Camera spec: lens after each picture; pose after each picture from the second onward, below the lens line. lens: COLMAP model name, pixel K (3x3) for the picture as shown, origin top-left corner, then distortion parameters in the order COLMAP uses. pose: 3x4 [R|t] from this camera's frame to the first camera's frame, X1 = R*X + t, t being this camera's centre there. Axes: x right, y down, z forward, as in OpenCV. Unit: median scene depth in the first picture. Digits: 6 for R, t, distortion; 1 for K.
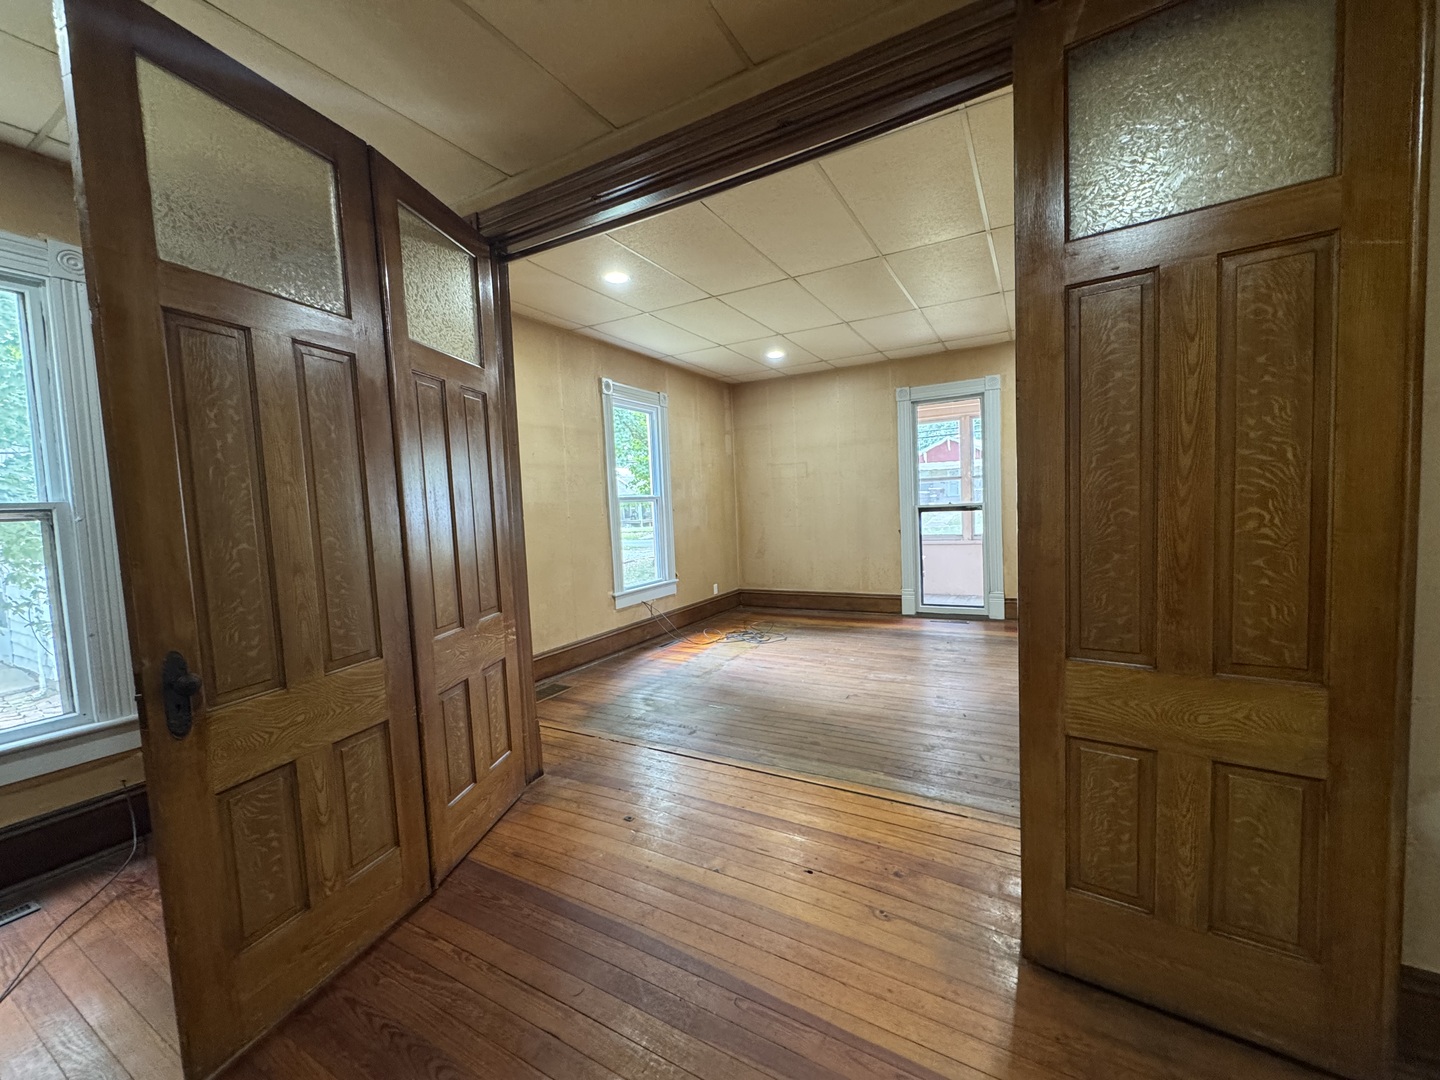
lens RADIAL K [[575.1, 0, 724.1], [0, 575.1, 536.9], [0, 0, 1]] dist [0.000218, 0.000137]
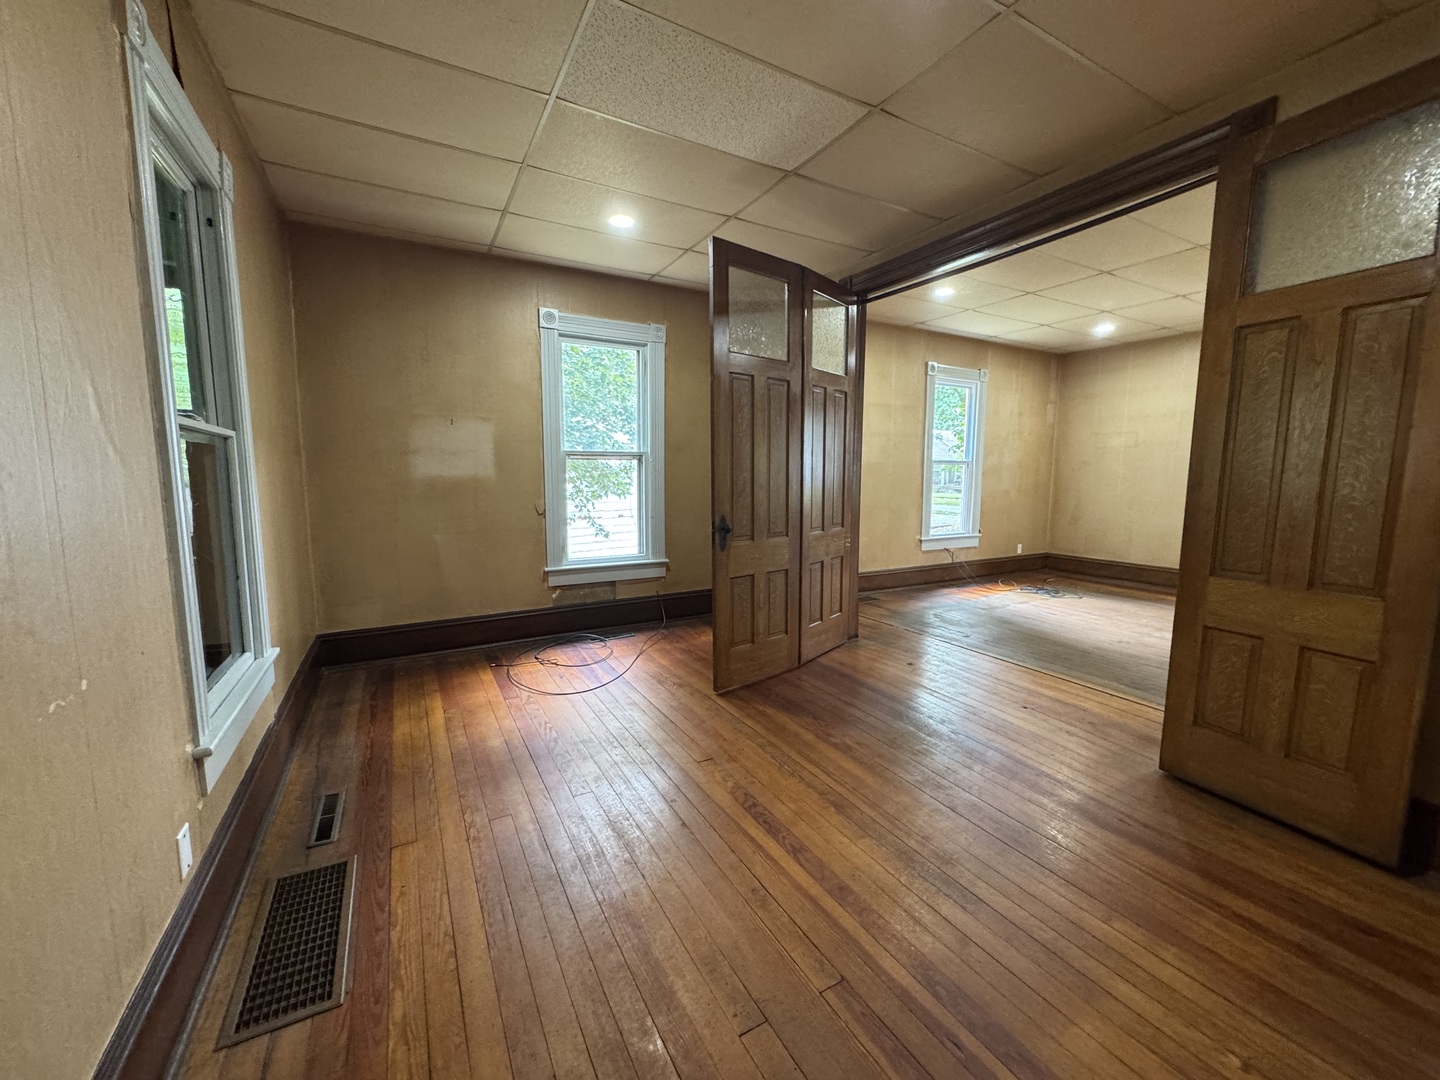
lens RADIAL K [[575.1, 0, 724.1], [0, 575.1, 536.9], [0, 0, 1]] dist [0.000218, 0.000137]
pose [[0.854086, 0.104563, -0.509513, 0.108139], [-0.071447, 0.993884, 0.084202, 0.030810], [0.515202, -0.035513, 0.856333, -0.394211]]
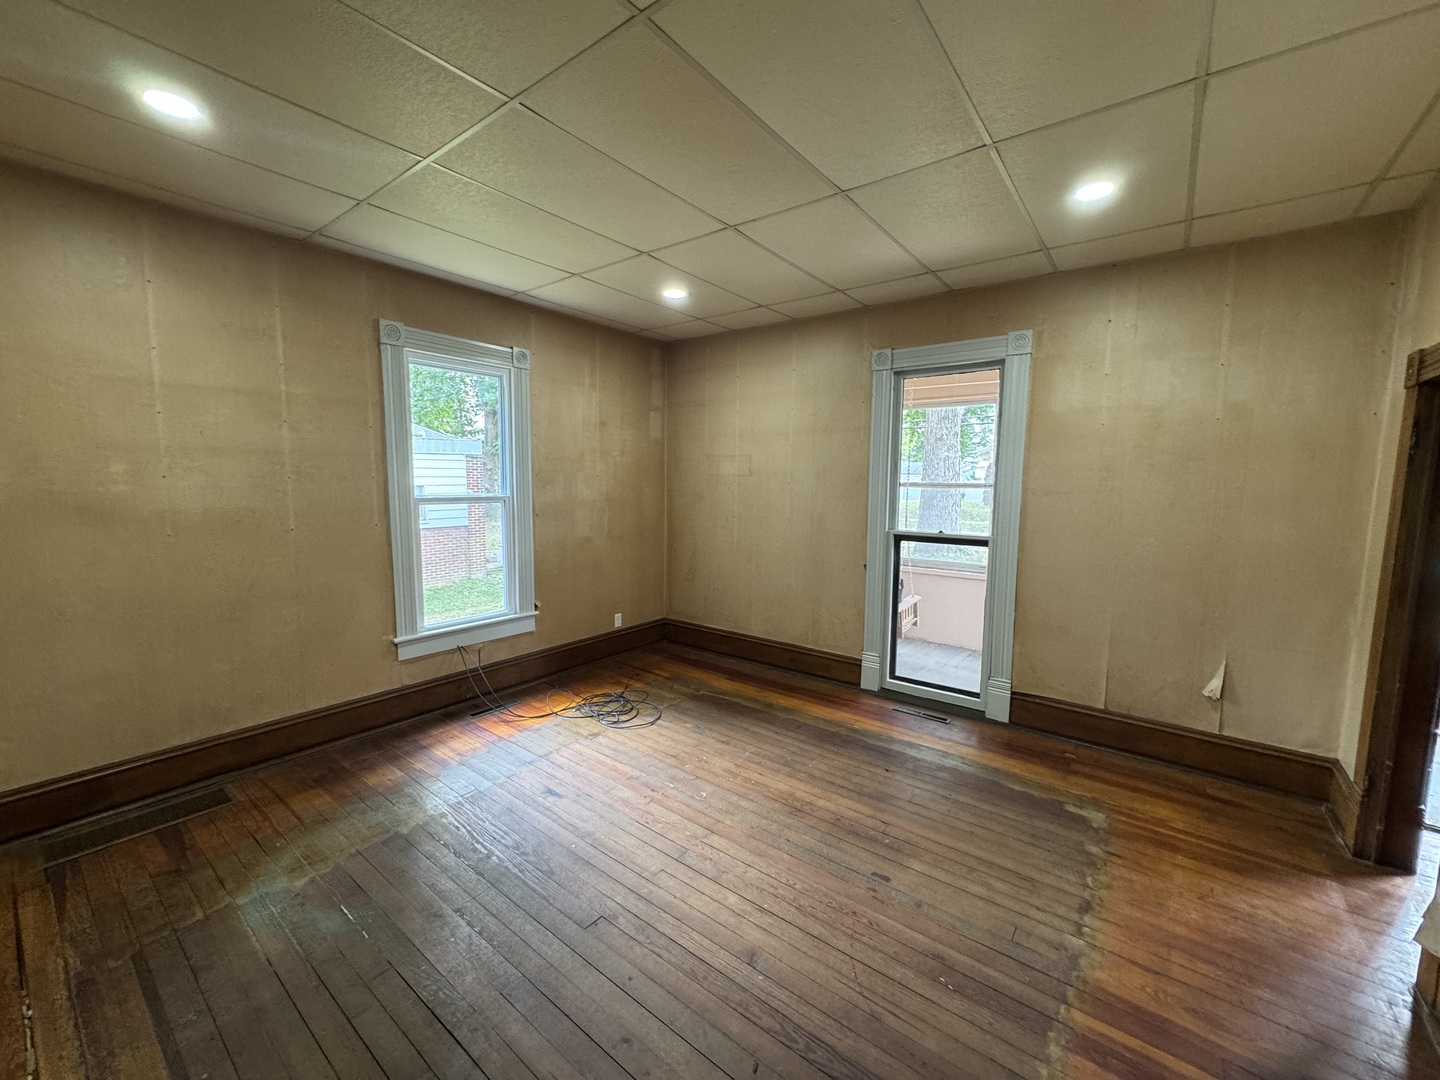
lens RADIAL K [[575.1, 0, 724.1], [0, 575.1, 536.9], [0, 0, 1]] dist [0.000218, 0.000137]
pose [[0.987309, 0.070269, -0.142423, 0.399007], [-0.063716, 0.996711, 0.050065, -0.114292], [0.145472, -0.040355, 0.988539, 0.528328]]
